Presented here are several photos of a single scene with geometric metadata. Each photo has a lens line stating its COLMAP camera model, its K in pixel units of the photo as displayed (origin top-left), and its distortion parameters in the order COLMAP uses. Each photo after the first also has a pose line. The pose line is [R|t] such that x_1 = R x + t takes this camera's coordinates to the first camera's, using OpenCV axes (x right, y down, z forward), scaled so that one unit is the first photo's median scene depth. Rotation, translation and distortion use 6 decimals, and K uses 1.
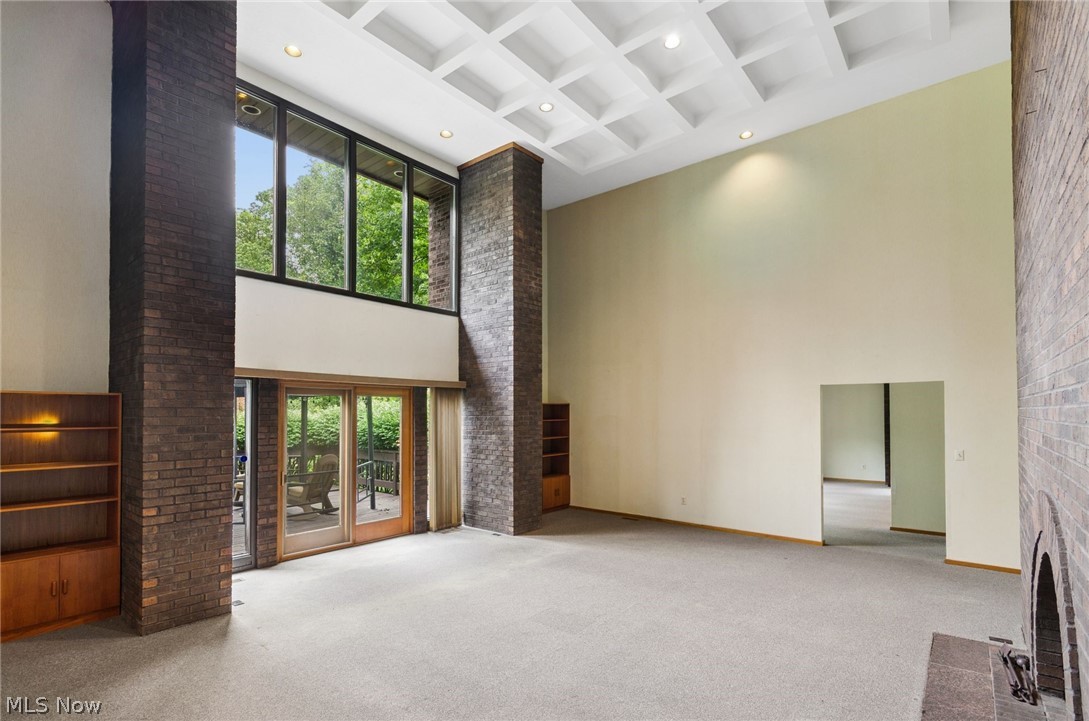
lens RADIAL K [[528.8, 0, 539.6], [0, 528.8, 408.4], [0, 0, 1]] dist [-0.001744, -0.000425]
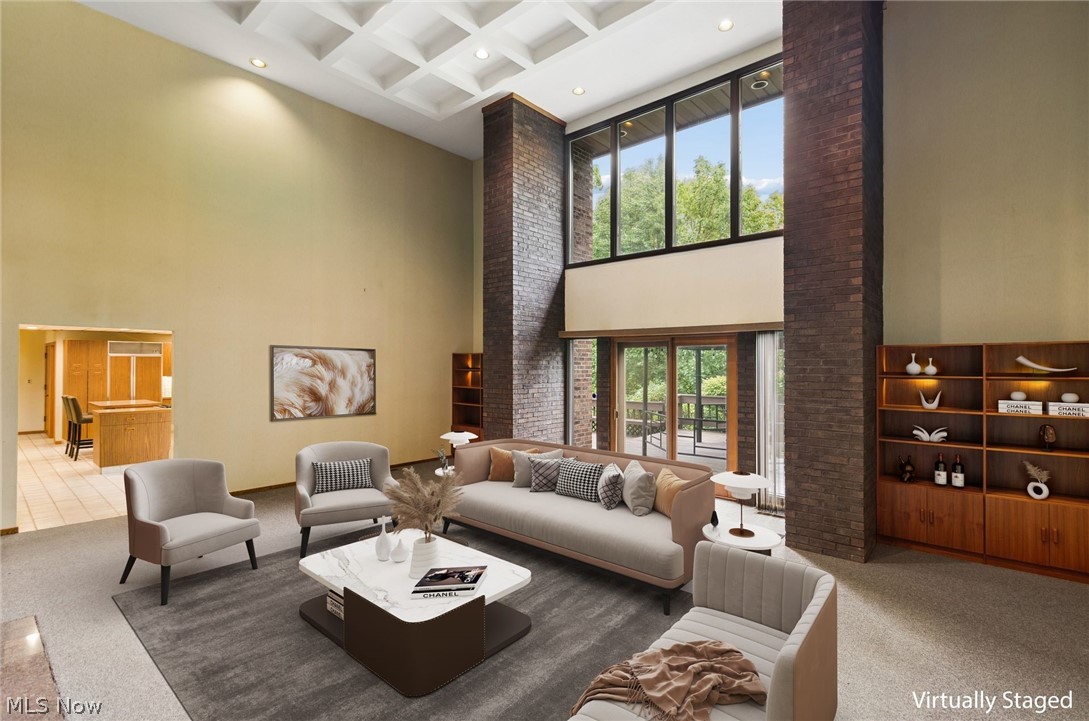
lens RADIAL K [[489.9, 0, 548.8], [0, 489.9, 361.1], [0, 0, 1]] dist [-0.002295, -0.000282]
pose [[-0.015815, -0.004757, -0.999864, 0.784285], [0.009566, 0.999942, -0.004909, 0.009549], [0.999829, -0.009642, -0.015769, 0.963504]]
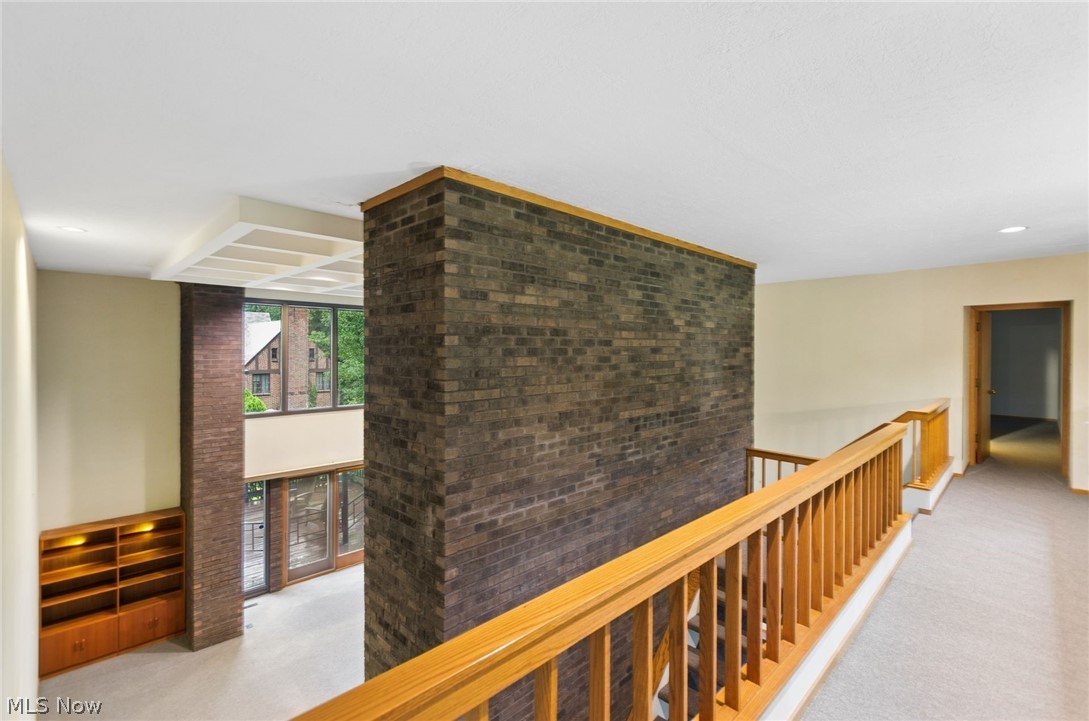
lens RADIAL K [[489.9, 0, 547.4], [0, 489.9, 357.6], [0, 0, 1]] dist [-0.002295, -0.000282]
pose [[0.996035, 0.005414, -0.088797, 0.521872], [-0.004116, 0.999882, 0.014795, -0.518711], [0.088866, -0.014371, 0.995940, -0.488397]]
